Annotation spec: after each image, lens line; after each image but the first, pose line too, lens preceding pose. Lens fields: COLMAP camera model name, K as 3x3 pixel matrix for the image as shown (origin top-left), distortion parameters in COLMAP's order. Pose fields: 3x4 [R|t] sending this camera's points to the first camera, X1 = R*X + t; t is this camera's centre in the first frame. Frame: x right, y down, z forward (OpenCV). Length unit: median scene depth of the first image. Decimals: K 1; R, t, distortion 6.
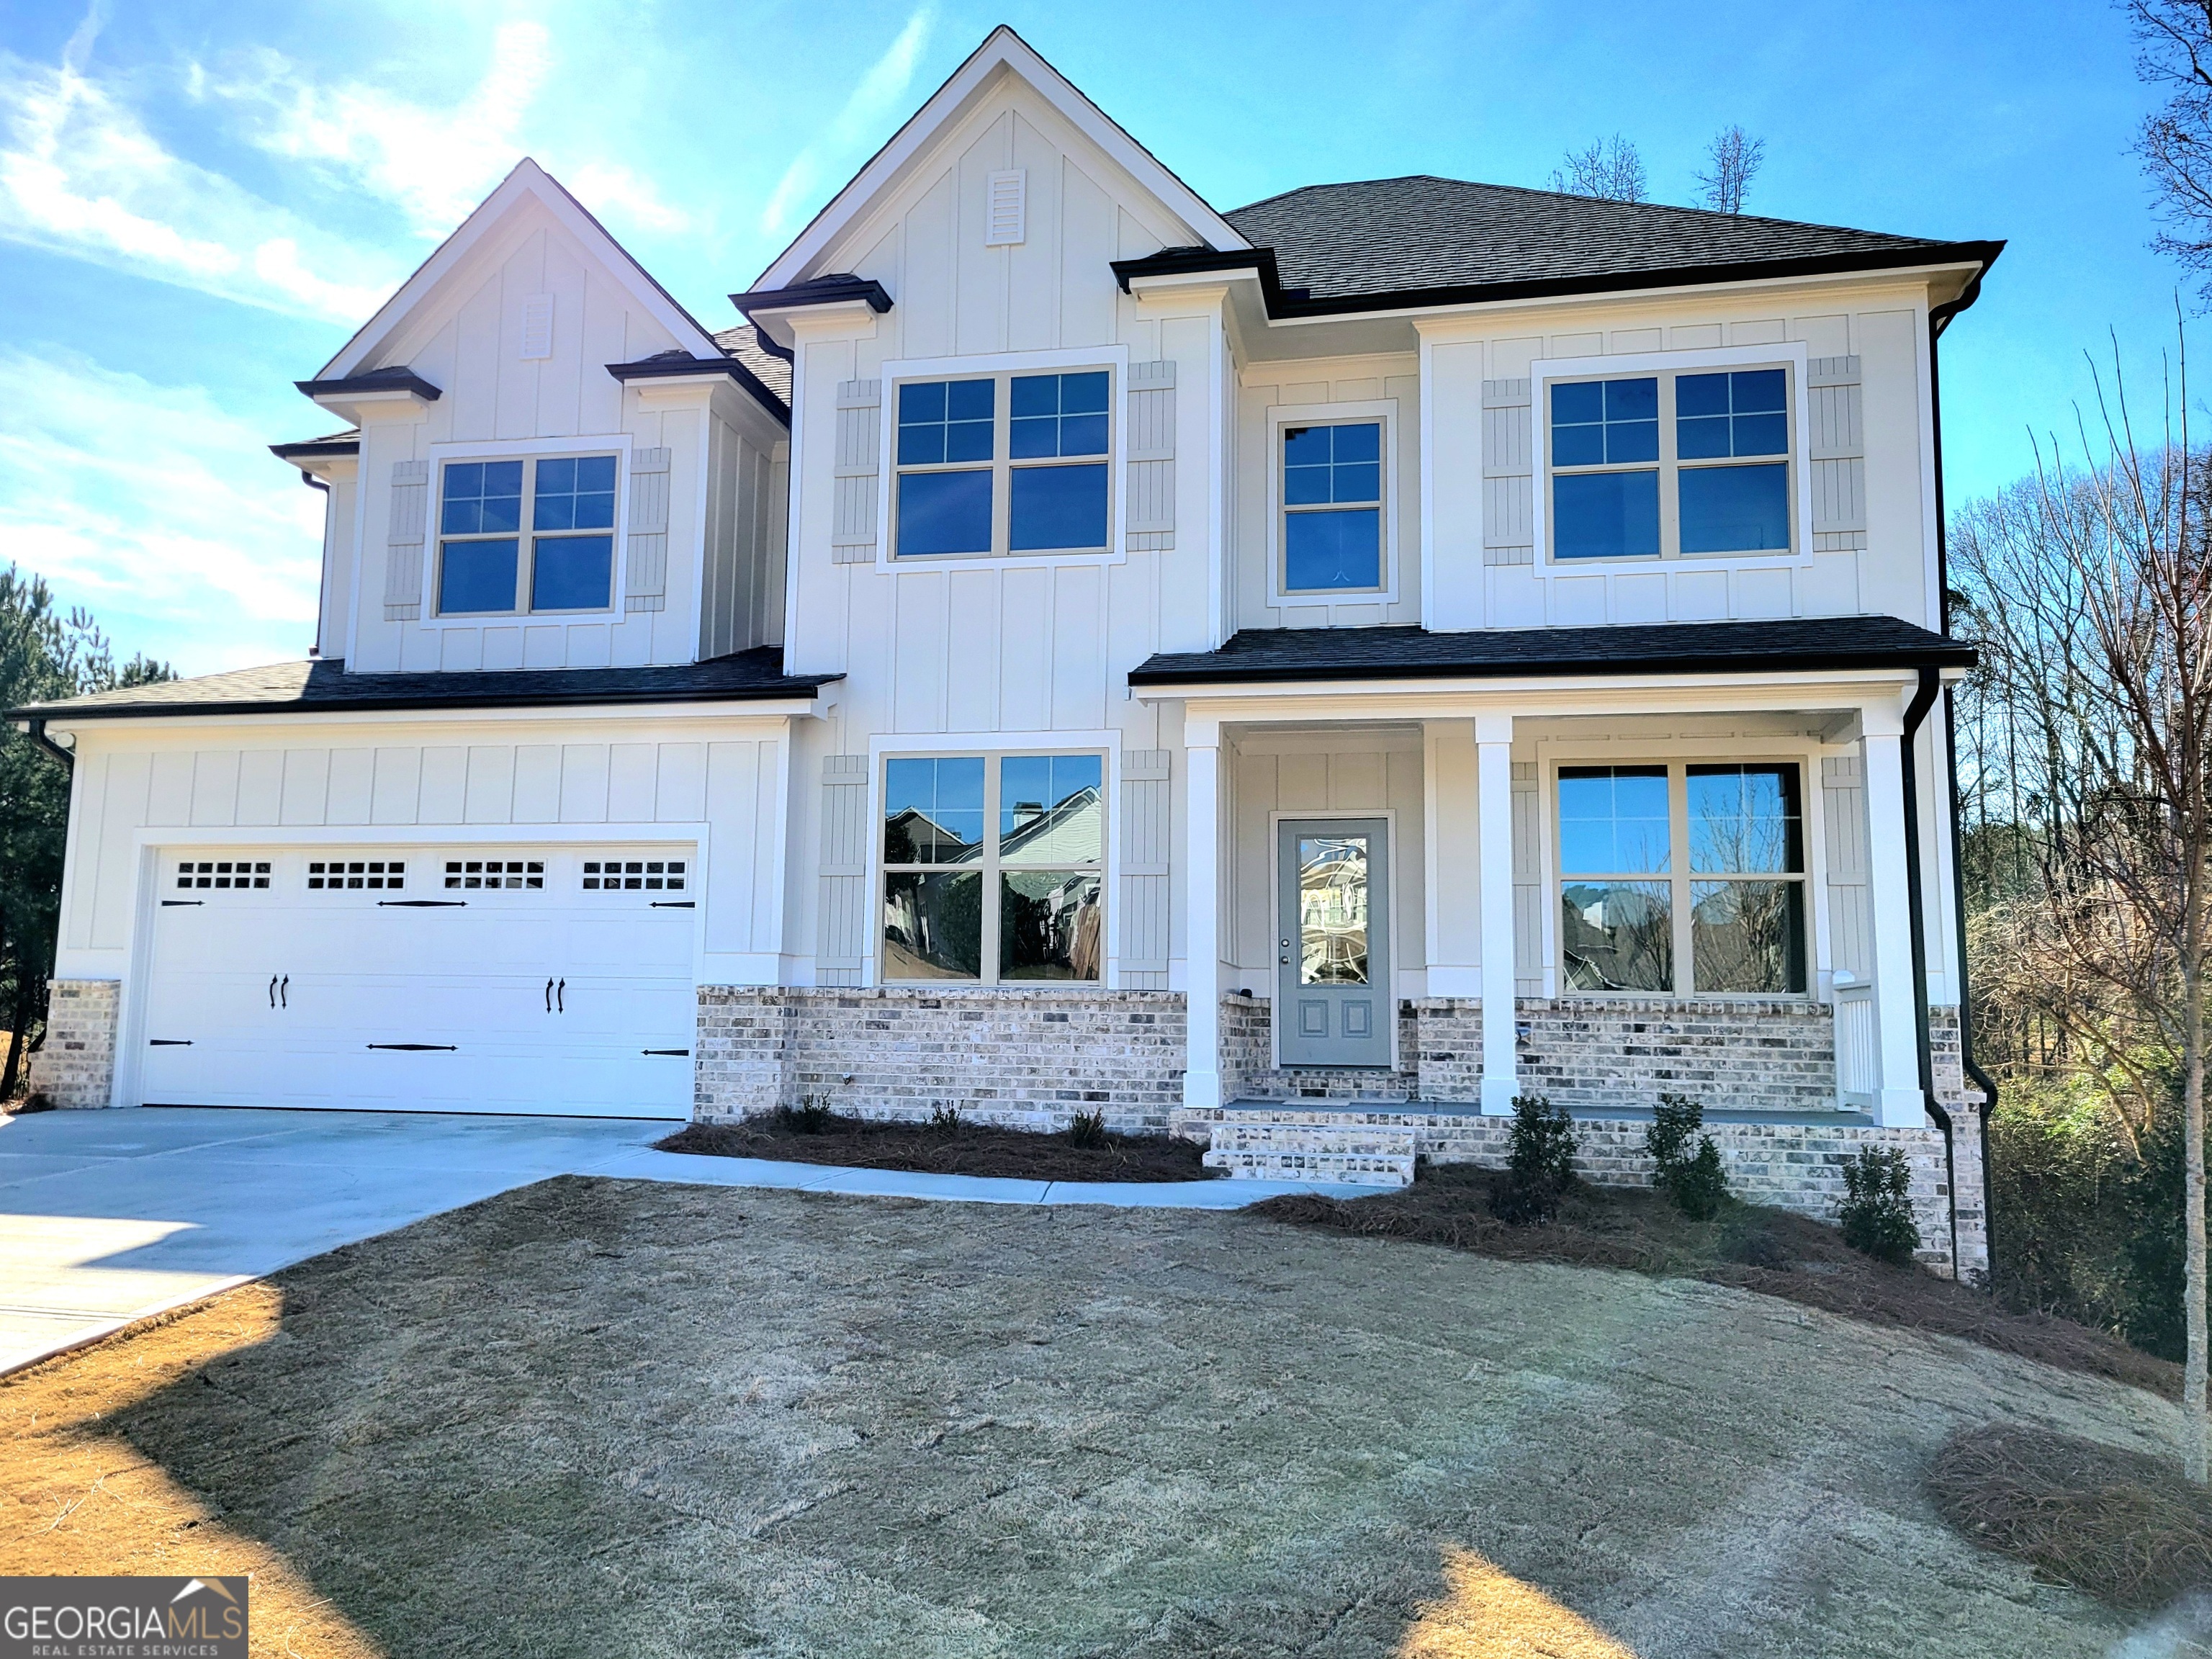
lens RADIAL K [[1630.6, 0, 1108.9], [0, 1630.6, 858.8], [0, 0, 1]] dist [0.034256, -0.001273]
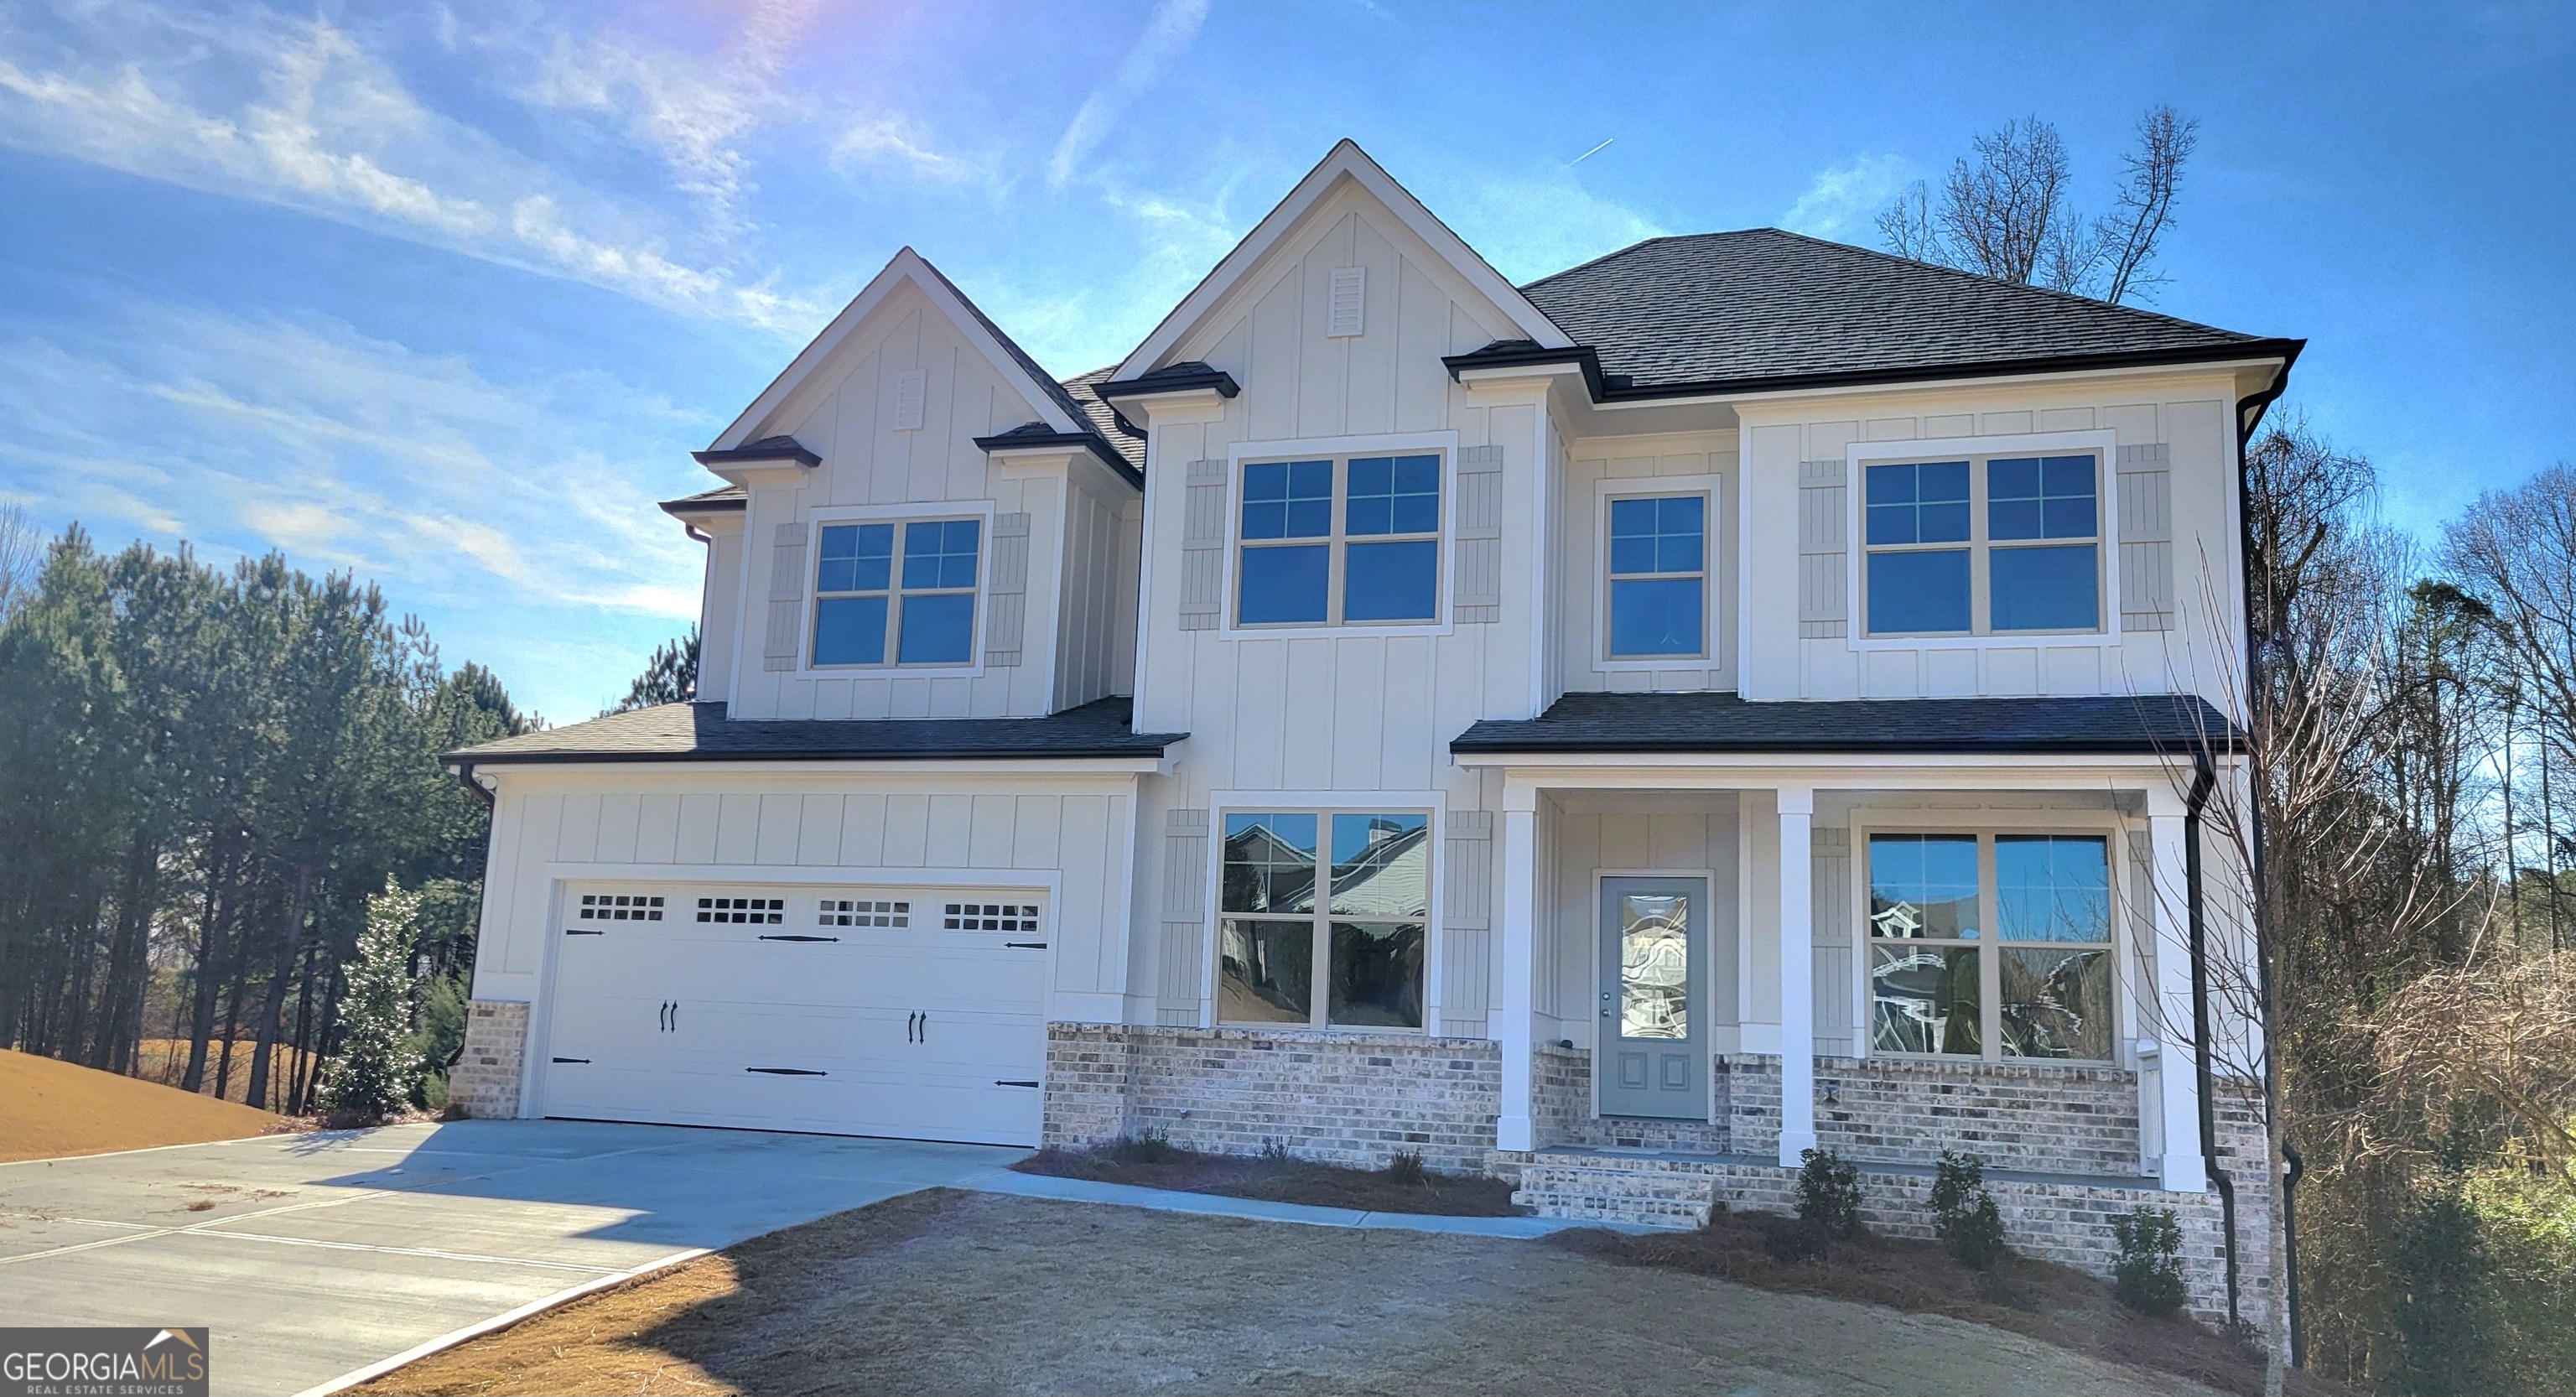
lens RADIAL K [[1914.6, 0, 1228.6], [0, 1914.6, 830.1], [0, 0, 1]] dist [0.042435, -0.002834]
pose [[0.991056, 0.014095, -0.132700, 0.033057], [-0.017526, 0.999541, -0.024729, -0.020561], [0.132291, 0.026833, 0.990848, -0.250070]]
